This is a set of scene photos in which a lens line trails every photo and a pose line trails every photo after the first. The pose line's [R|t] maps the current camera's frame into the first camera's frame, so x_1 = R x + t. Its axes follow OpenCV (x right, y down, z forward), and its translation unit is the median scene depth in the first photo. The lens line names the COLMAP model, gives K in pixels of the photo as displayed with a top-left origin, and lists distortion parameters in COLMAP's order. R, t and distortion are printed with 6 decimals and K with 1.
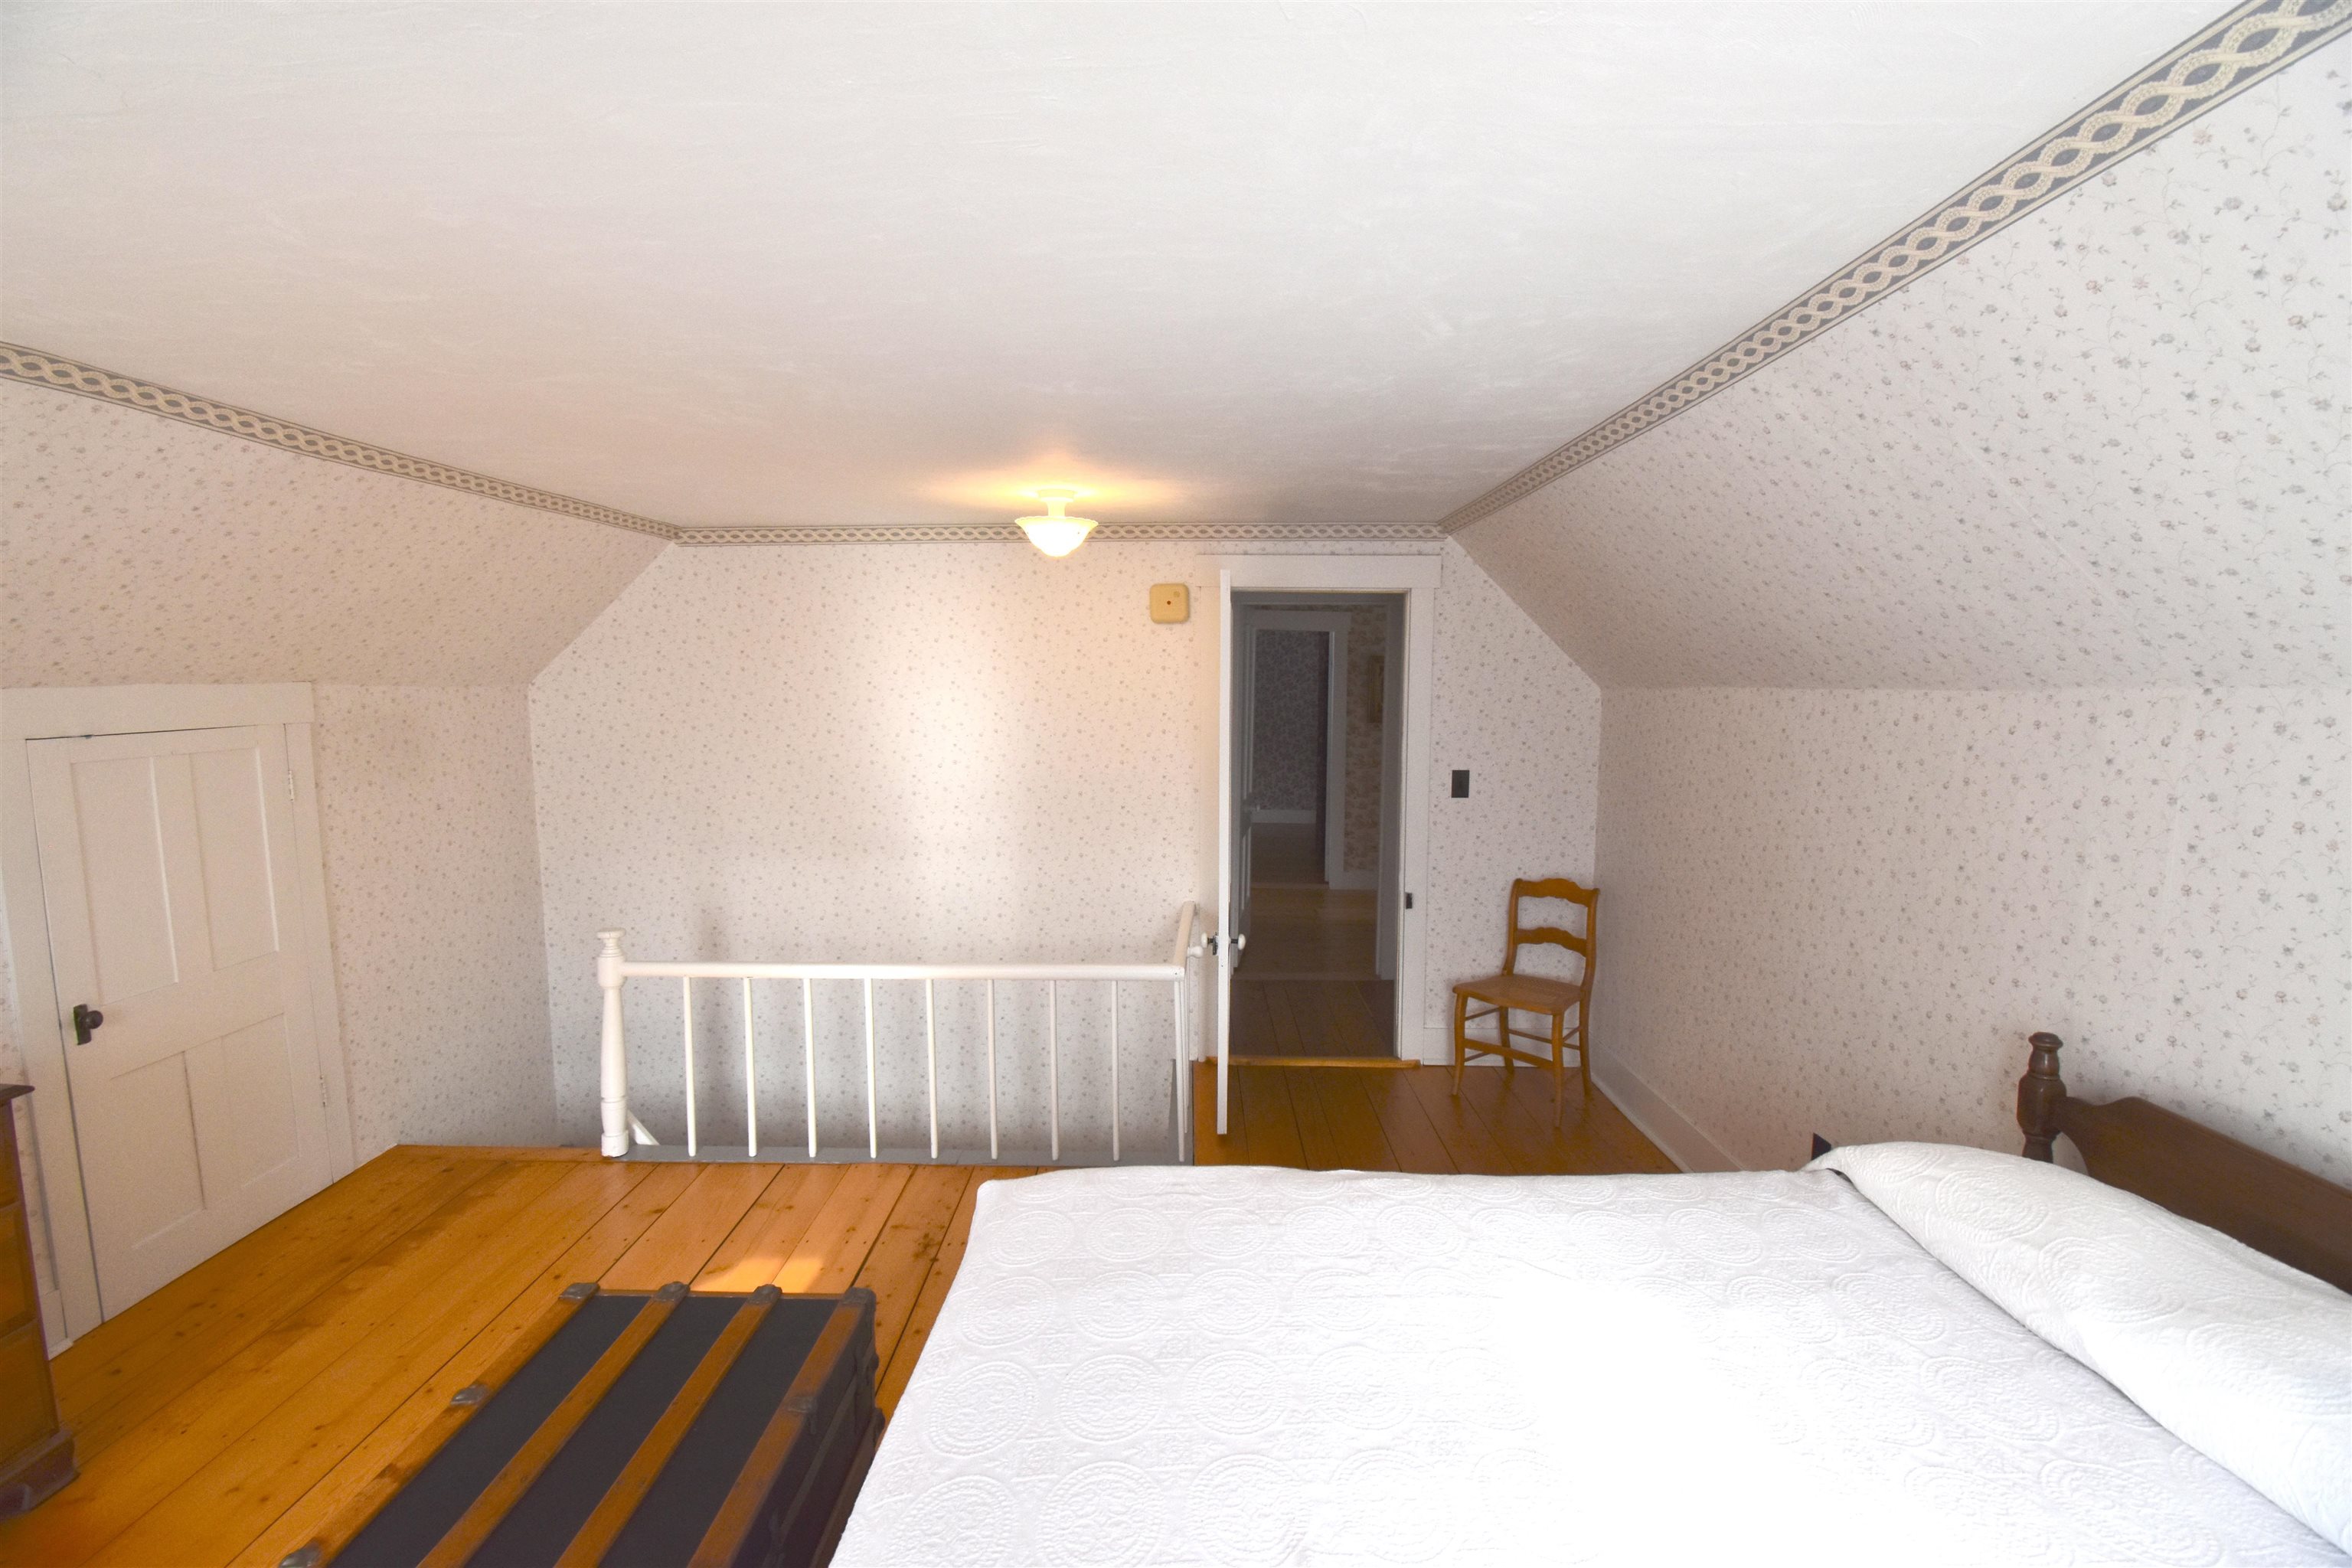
lens RADIAL K [[1031.1, 0, 1176.0], [0, 1031.1, 784.0], [0, 0, 1]] dist [0.021932, -0.025907]
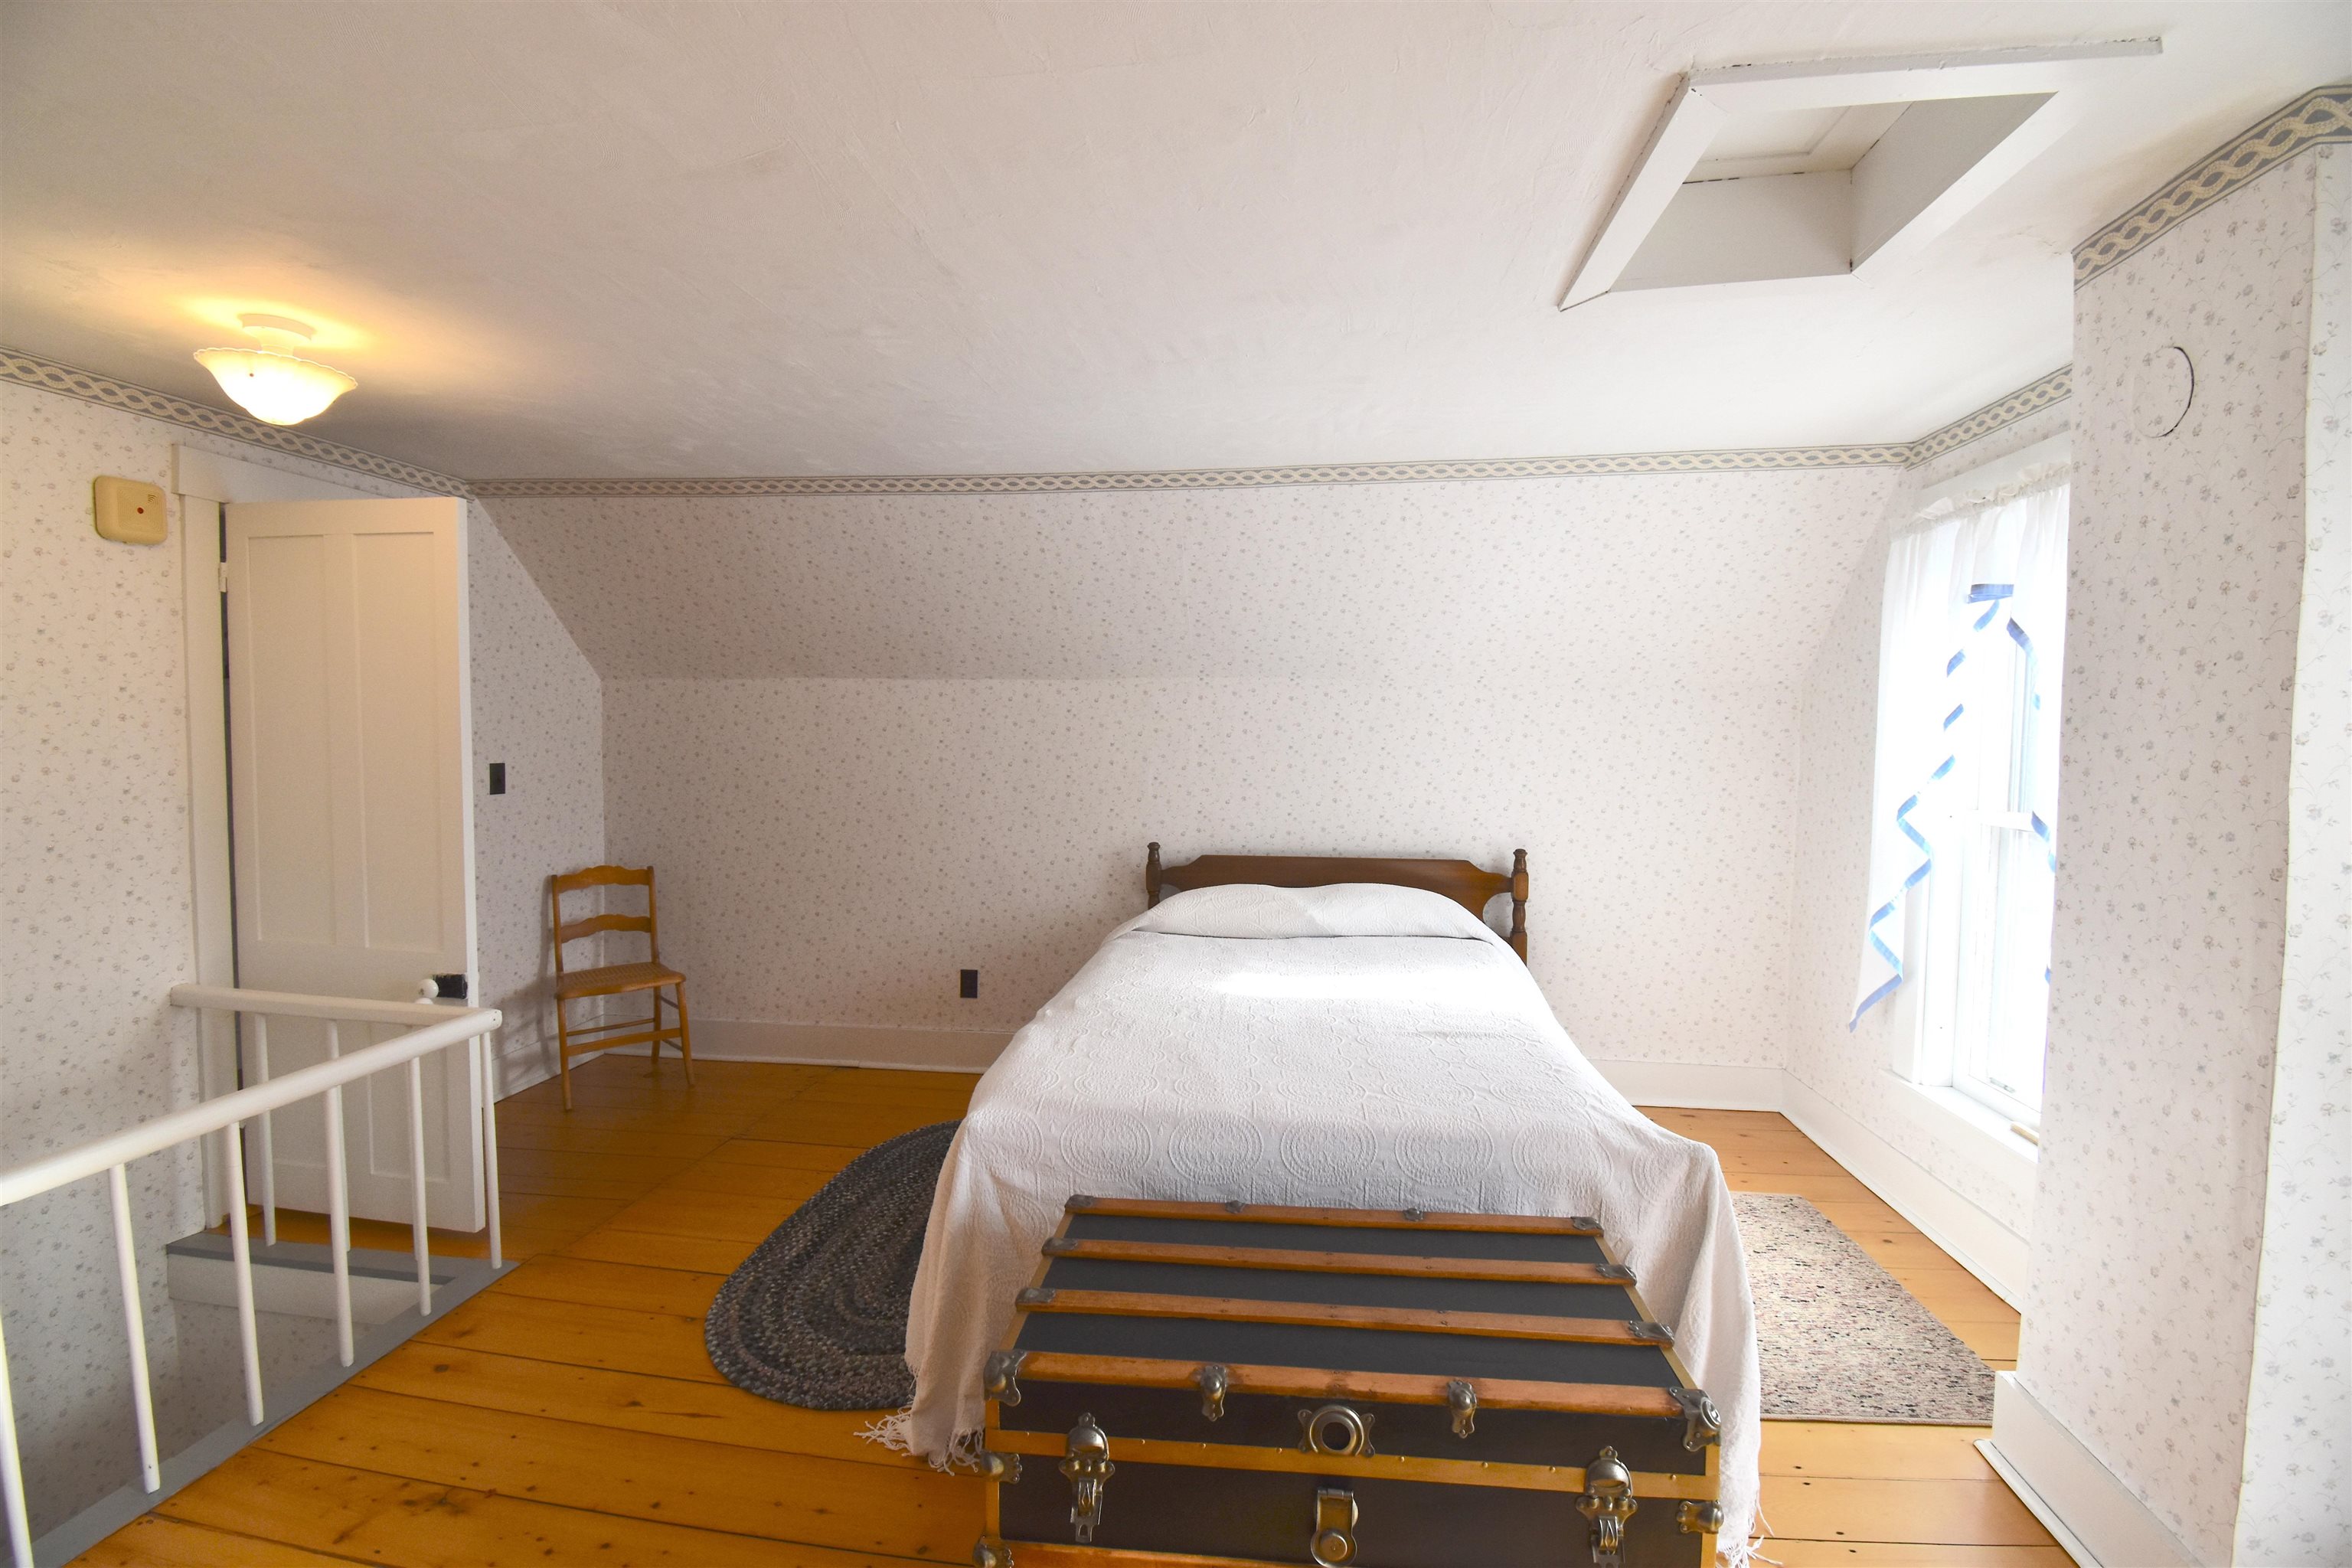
lens RADIAL K [[1031.1, 0, 1176.0], [0, 1031.1, 784.0], [0, 0, 1]] dist [0.021932, -0.025907]
pose [[0.113240, -0.053251, 0.992140, -0.568675], [0.087289, 0.995235, 0.043454, 0.017428], [-0.989726, 0.081682, 0.117348, 0.325237]]
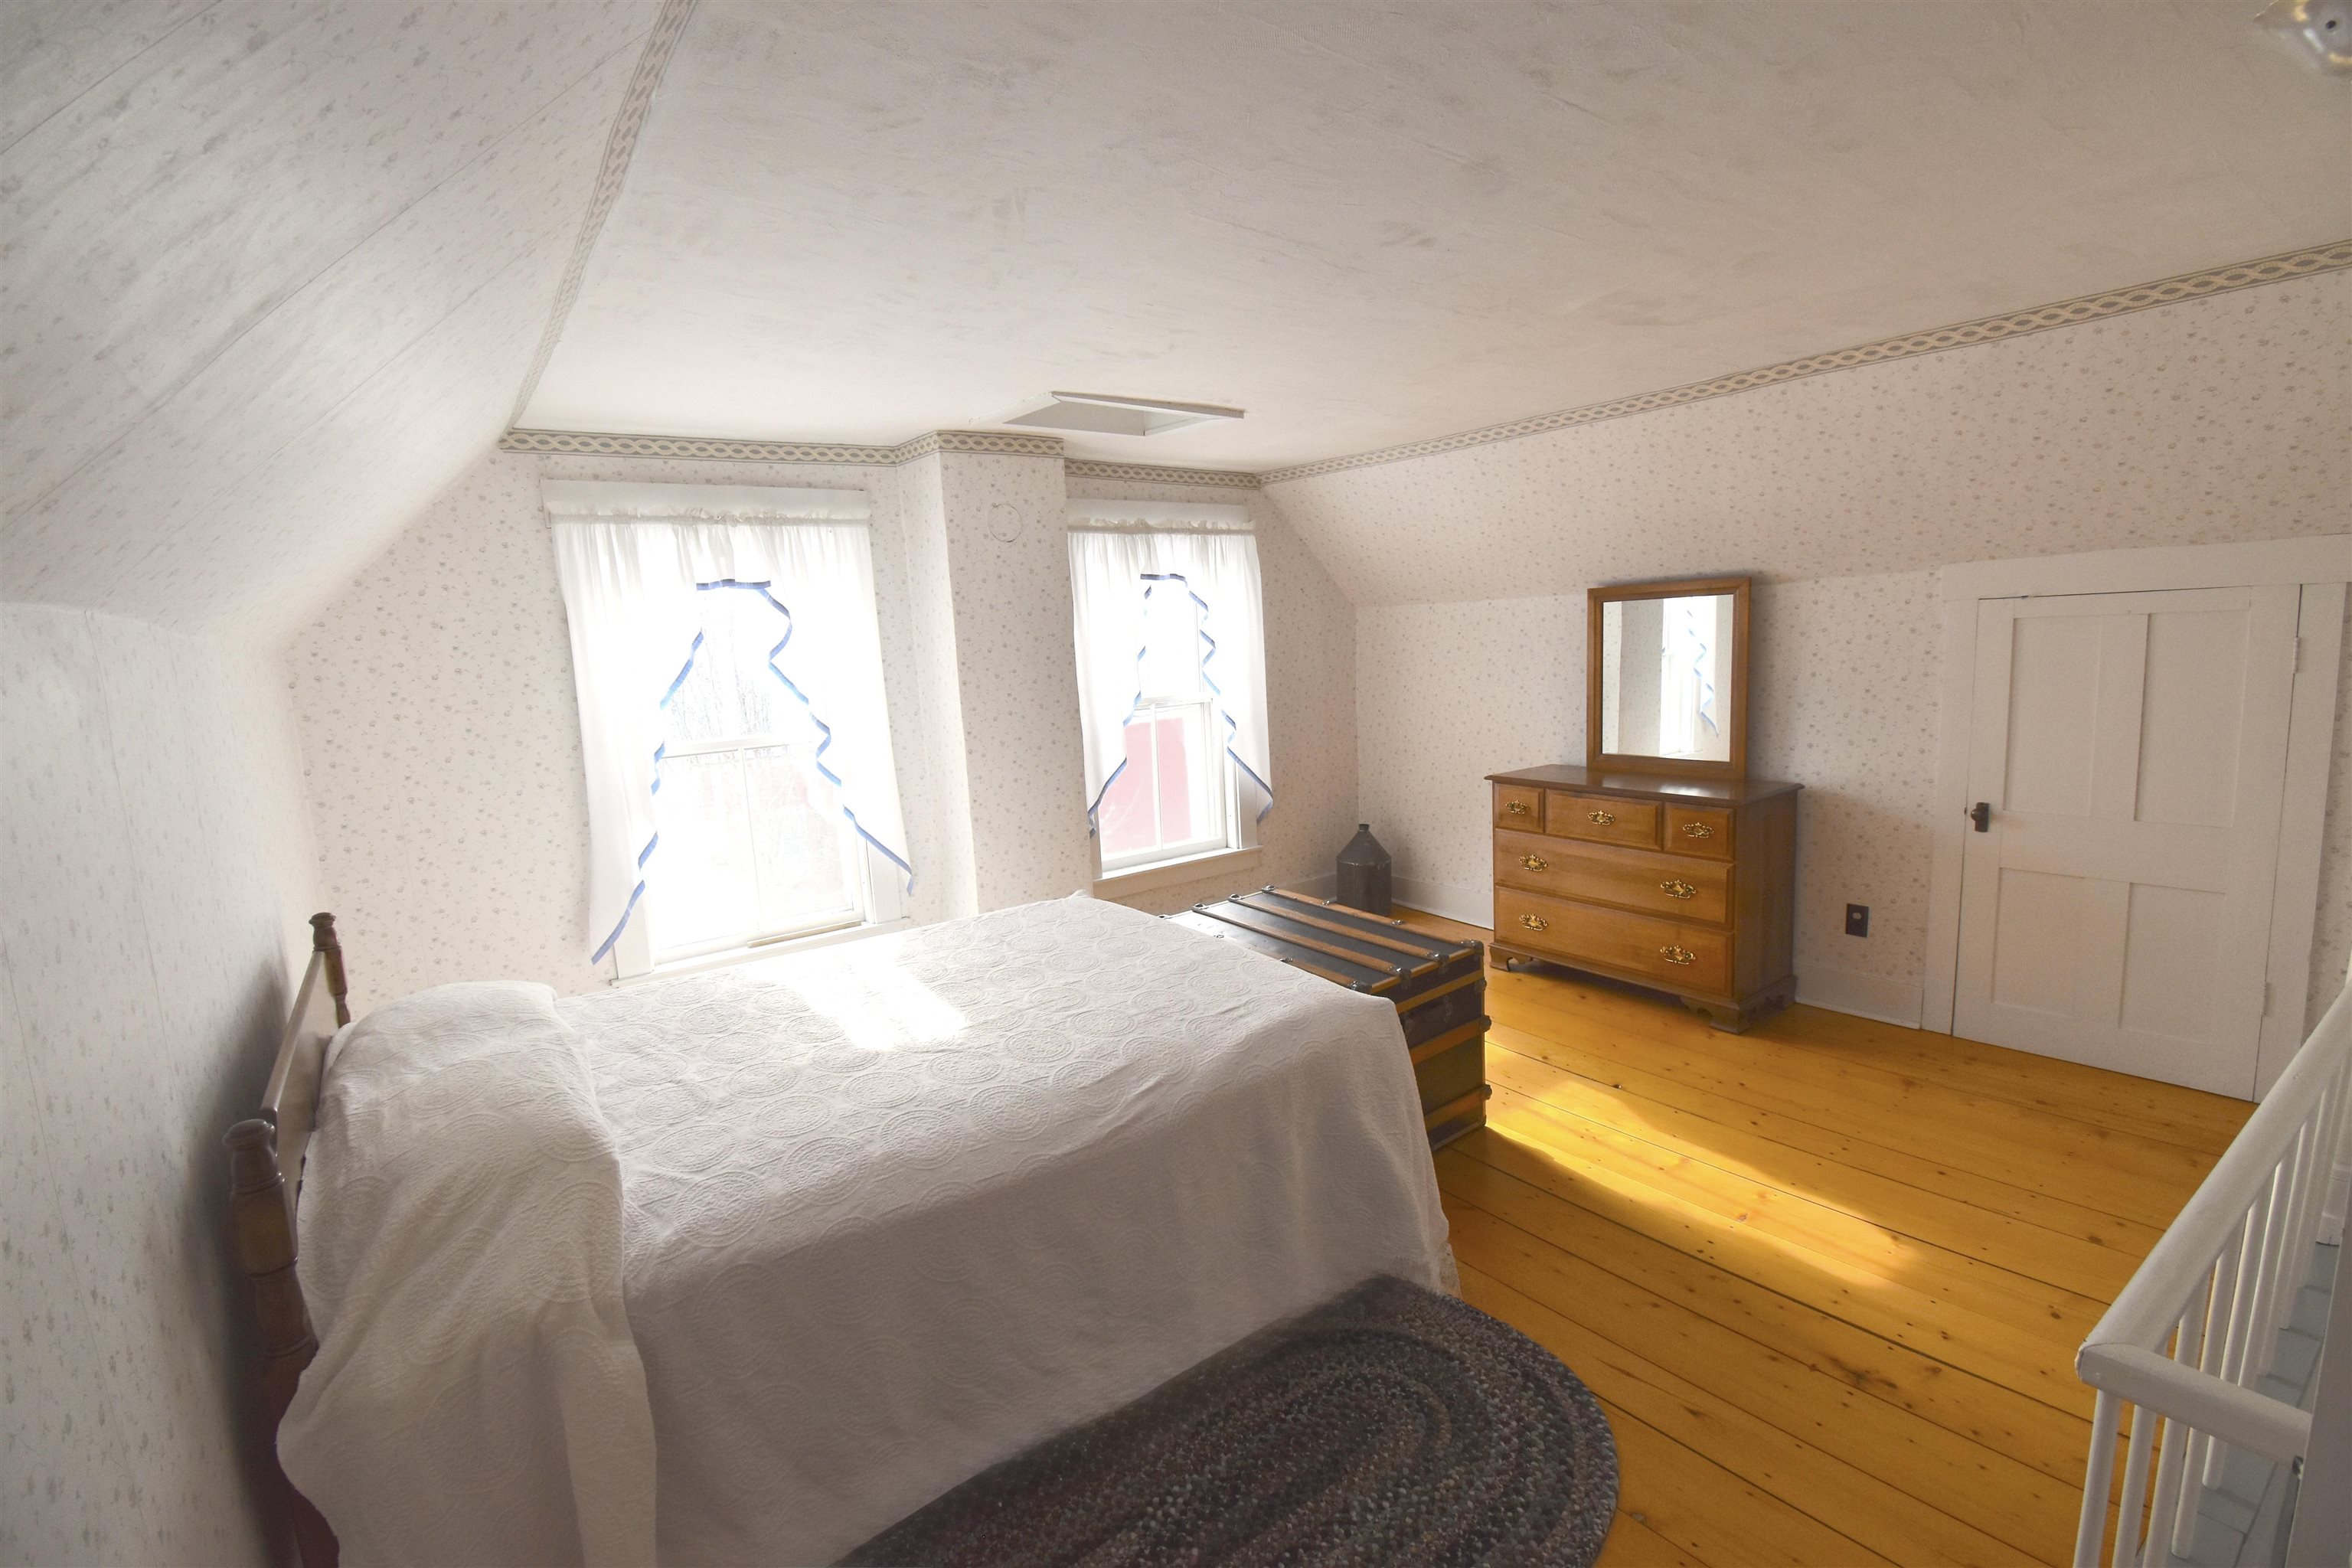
lens RADIAL K [[1047.3, 0, 1167.5], [0, 1047.3, 781.1], [0, 0, 1]] dist [0.000986, -0.000395]
pose [[-0.799524, 0.123429, -0.587815, 0.347692], [-0.007221, 0.976612, 0.214890, -0.058419], [0.600590, 0.176054, -0.779933, 0.864634]]
